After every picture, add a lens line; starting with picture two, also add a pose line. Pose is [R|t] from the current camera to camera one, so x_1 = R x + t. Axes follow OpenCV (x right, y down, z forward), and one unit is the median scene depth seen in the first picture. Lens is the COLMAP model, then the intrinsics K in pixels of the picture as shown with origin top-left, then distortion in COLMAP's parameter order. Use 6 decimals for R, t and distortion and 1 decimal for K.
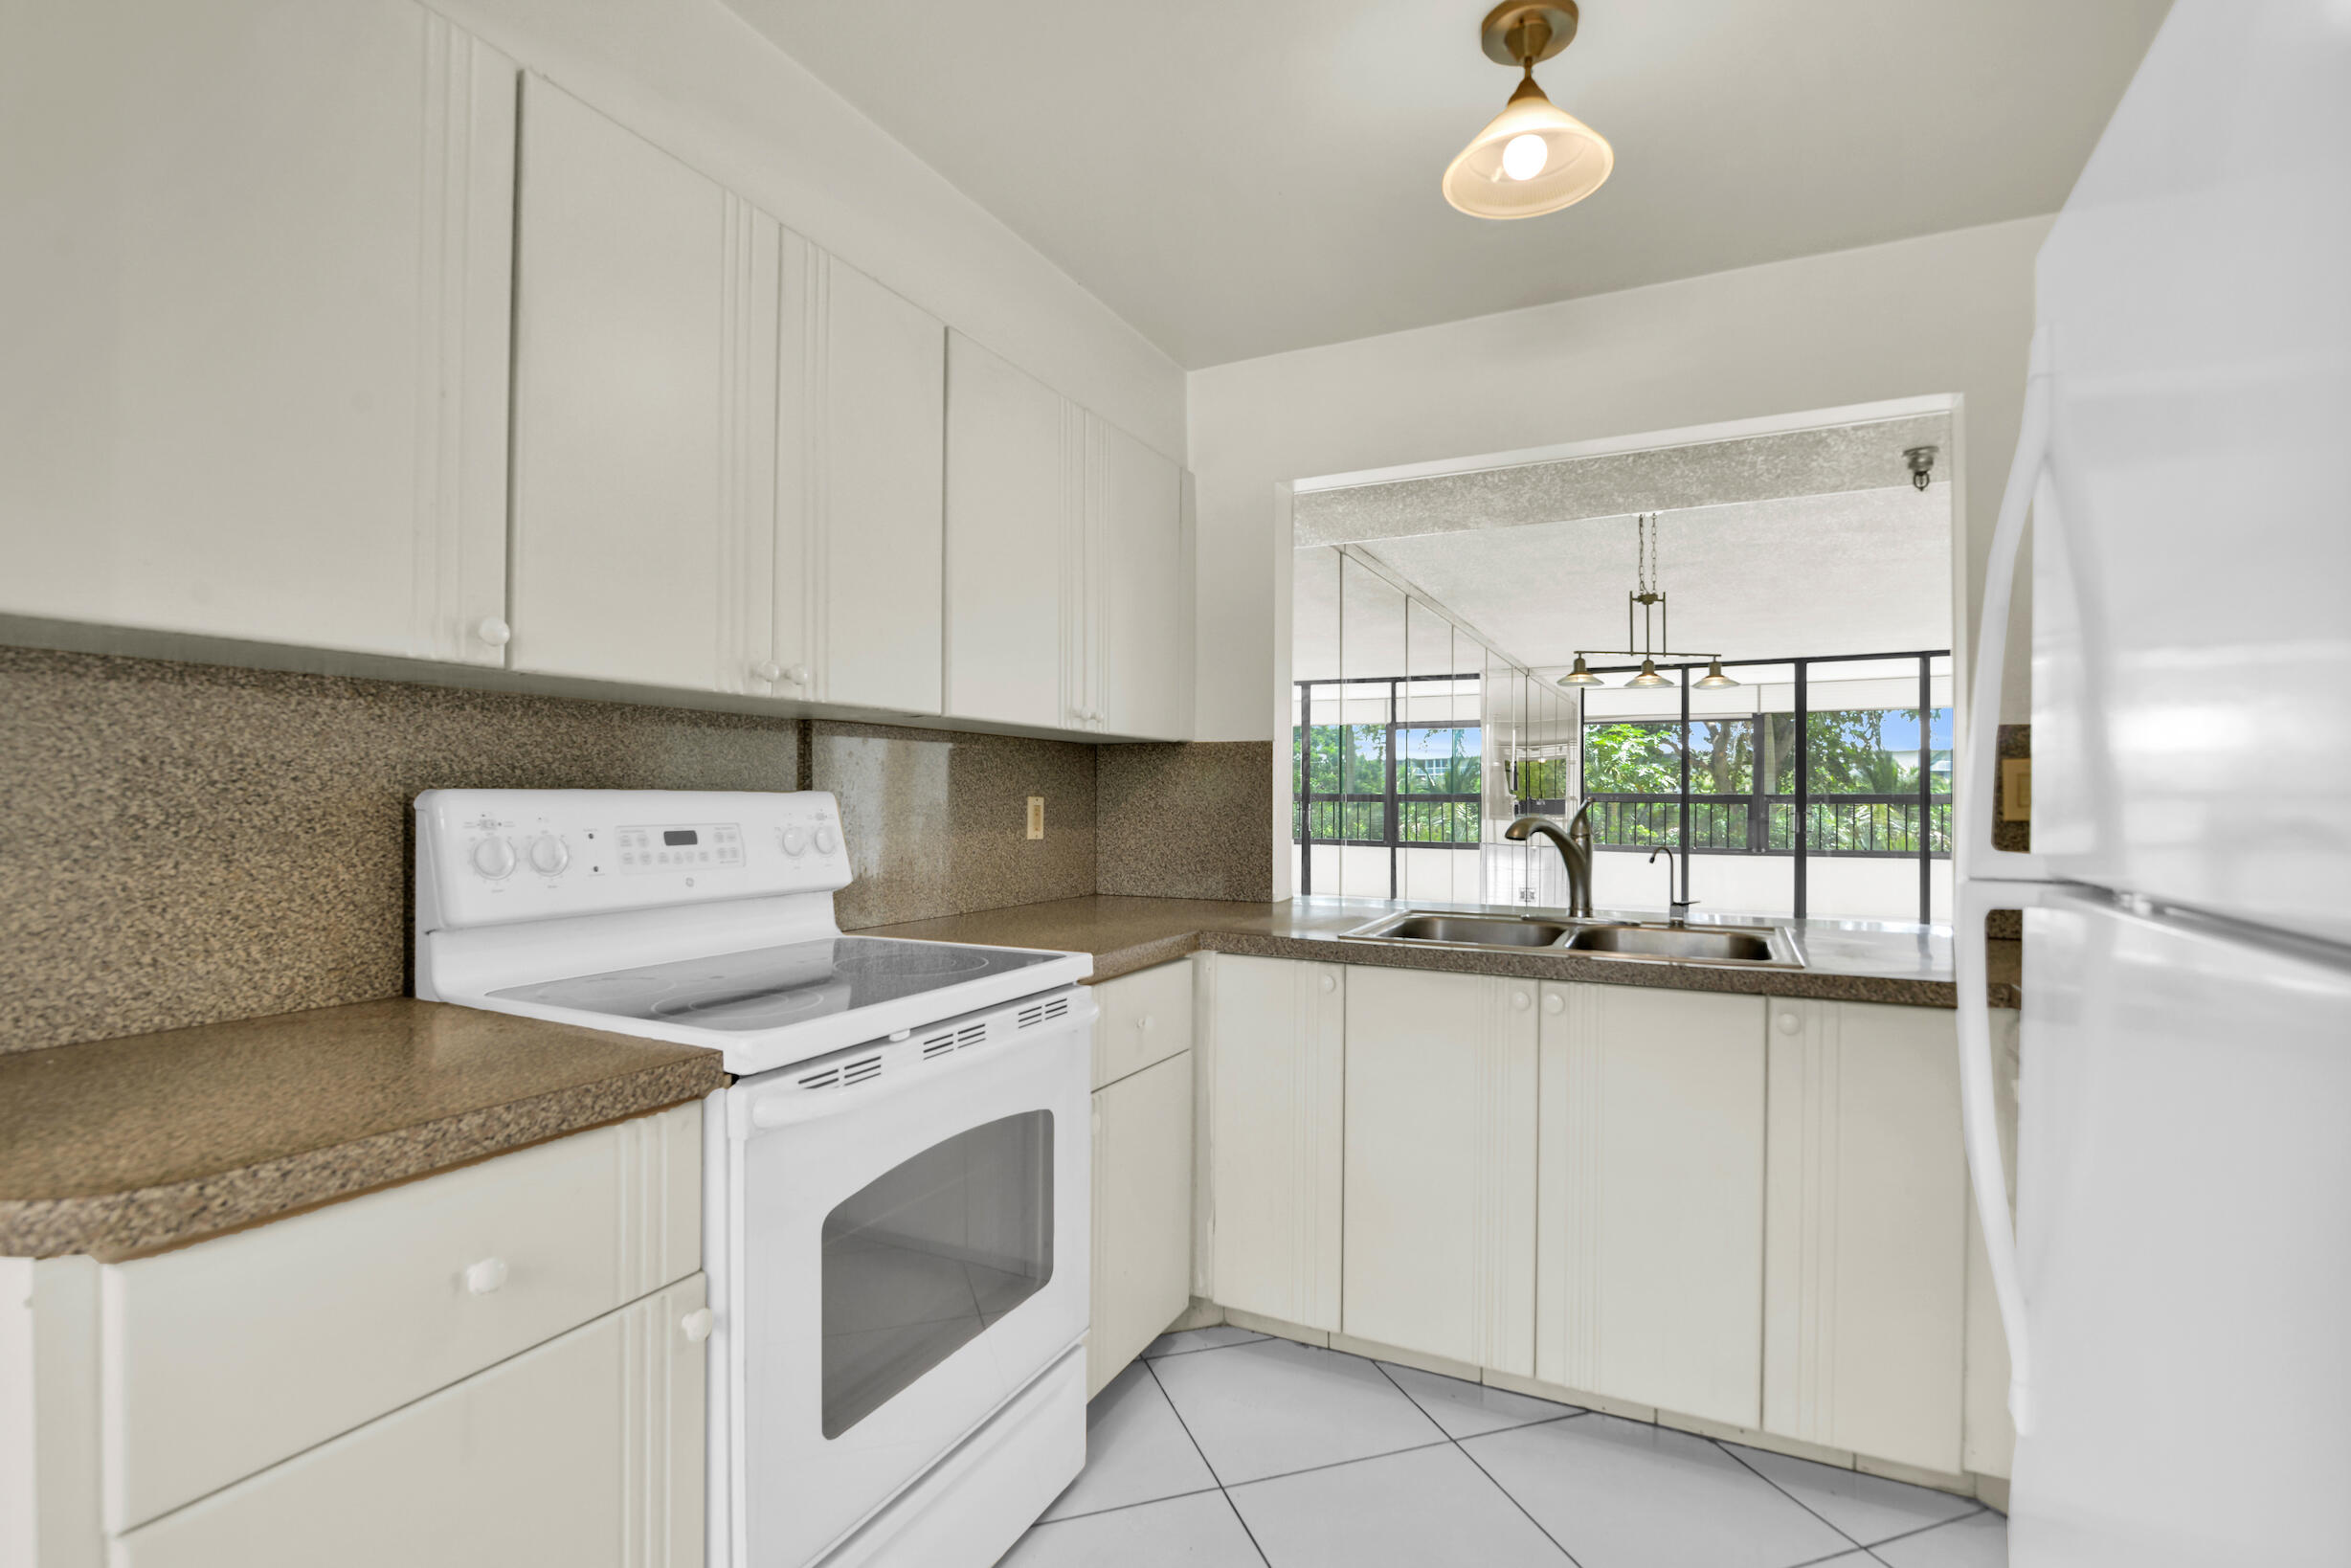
lens RADIAL K [[1102.2, 0, 1175.5], [0, 1102.2, 784.0], [0, 0, 1]] dist [0.028612, 0.000051]
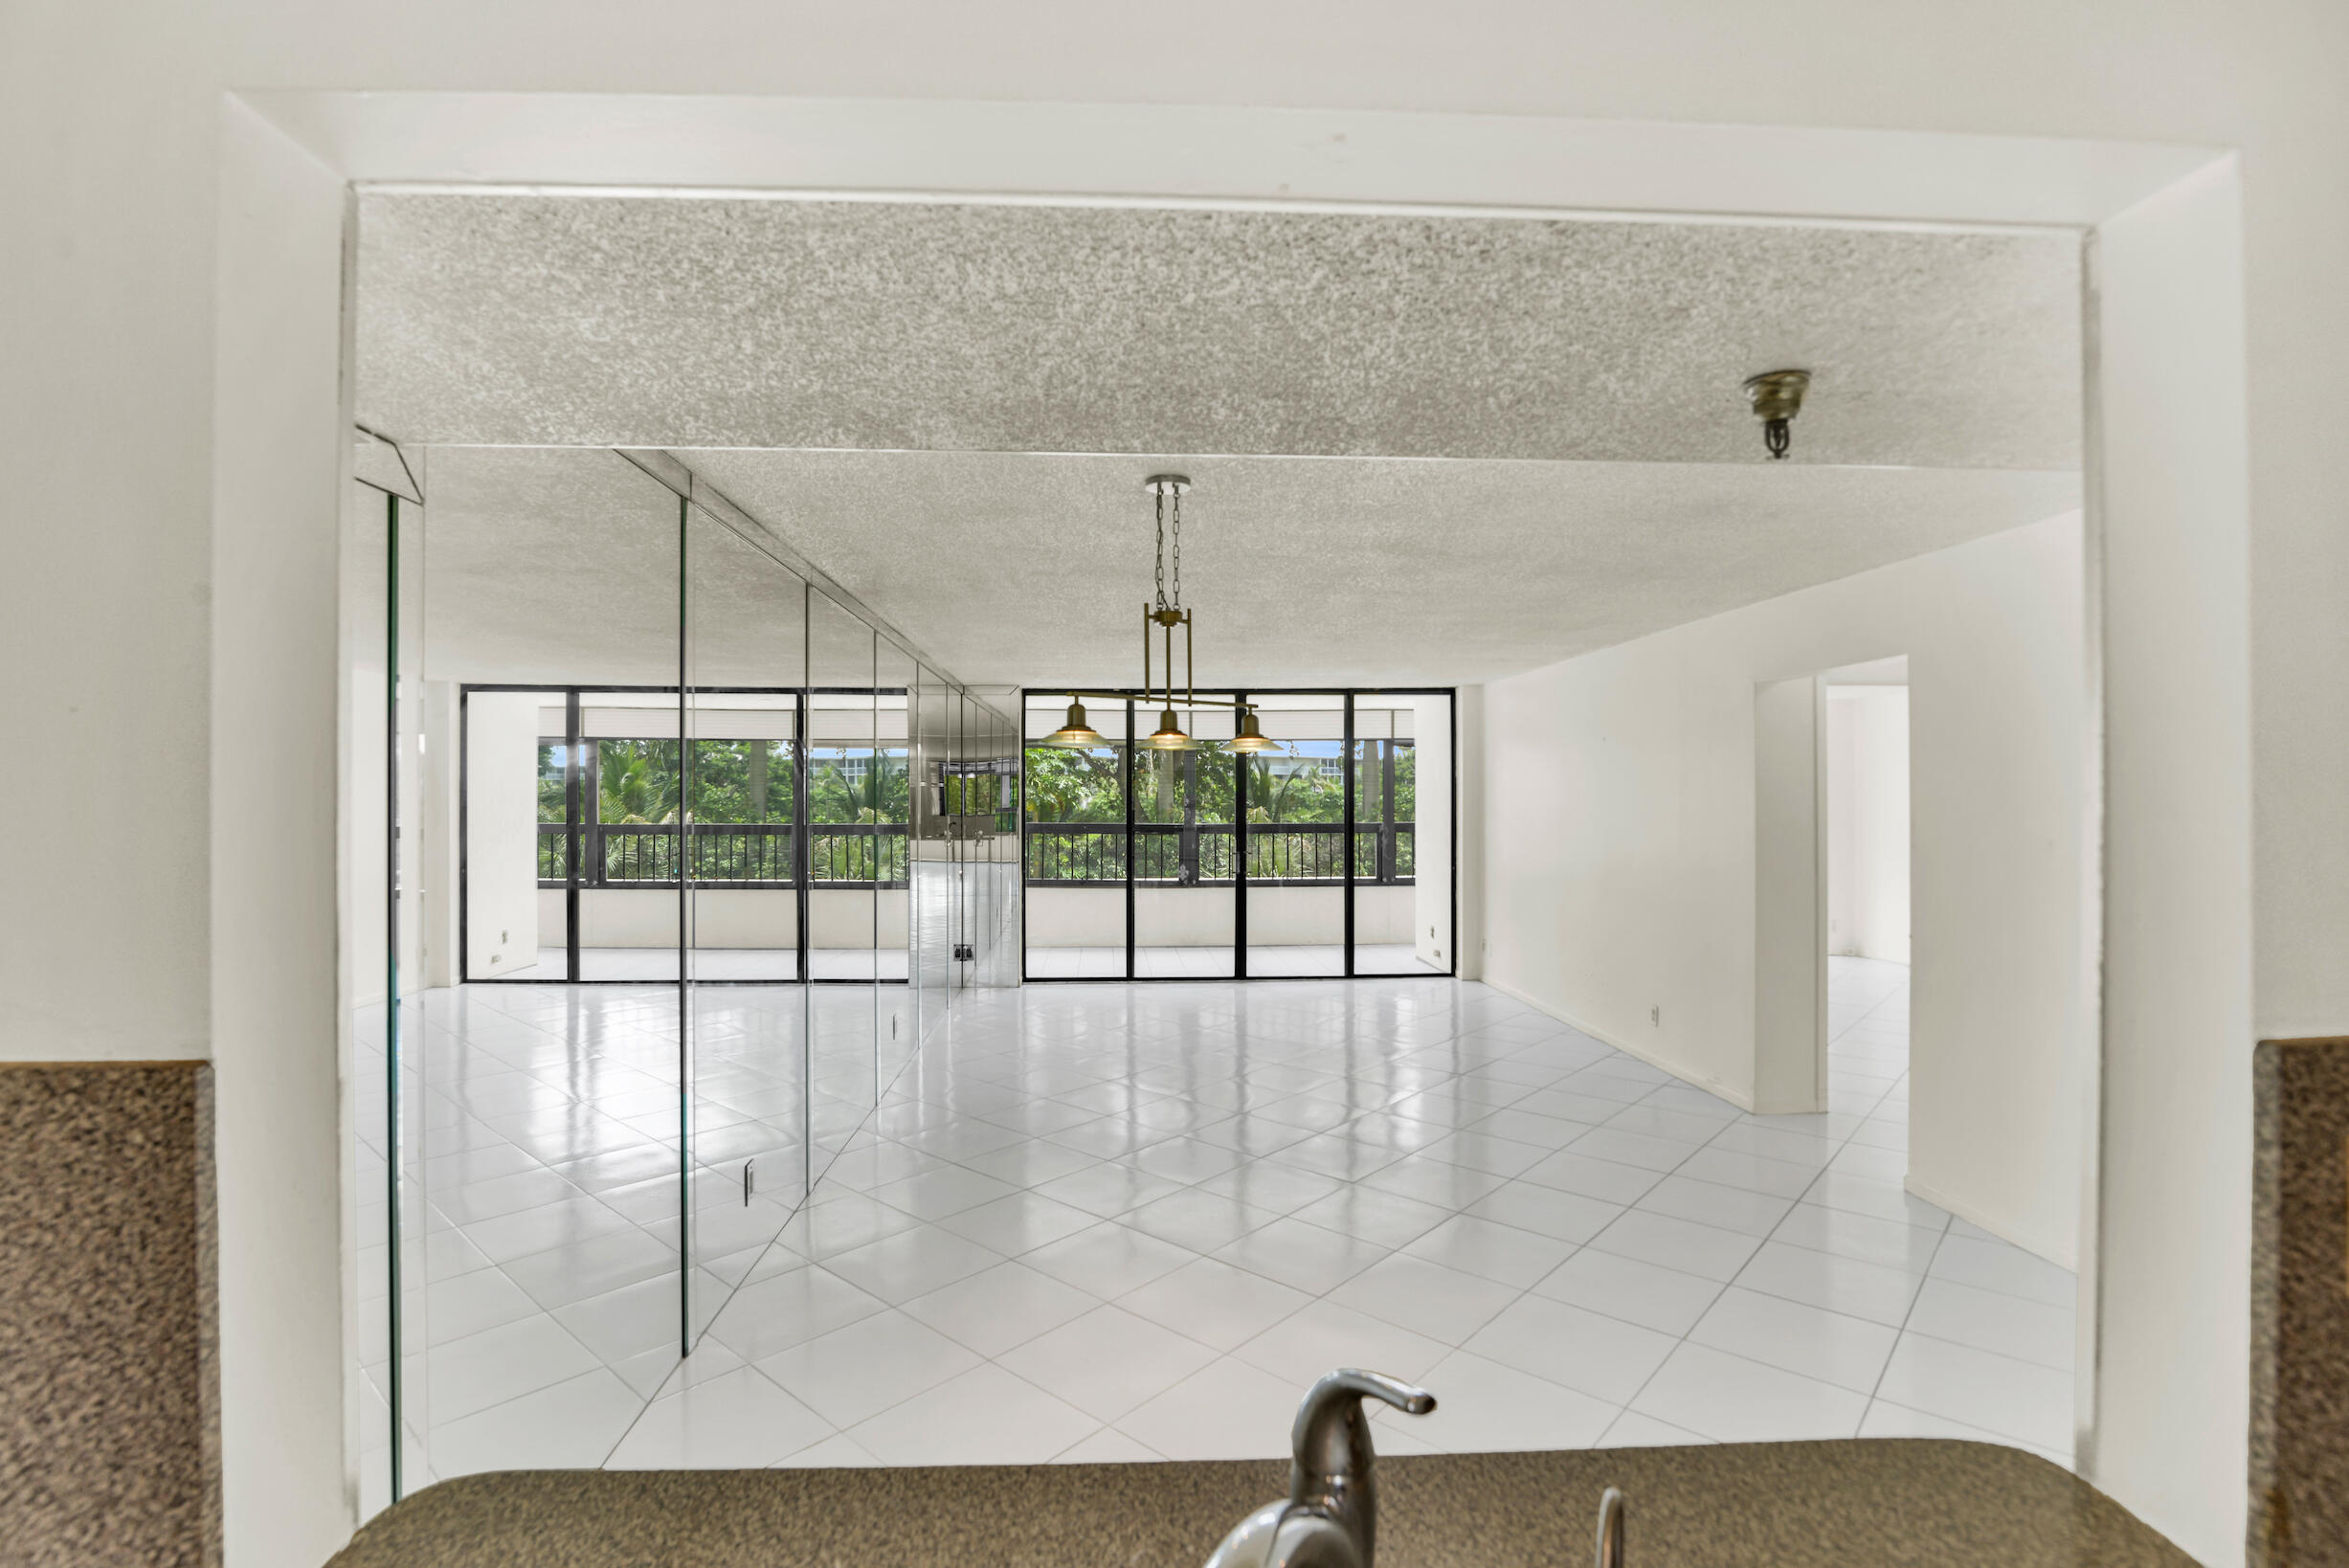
lens RADIAL K [[1123.4, 0, 1174.5], [0, 1123.4, 784.0], [0, 0, 1]] dist [0.000989, 0.000331]
pose [[0.874362, 0.000356, 0.485274, 0.072534], [0.000759, 0.999998, -0.002102, -0.046683], [-0.485274, 0.002206, 0.874359, 0.291064]]
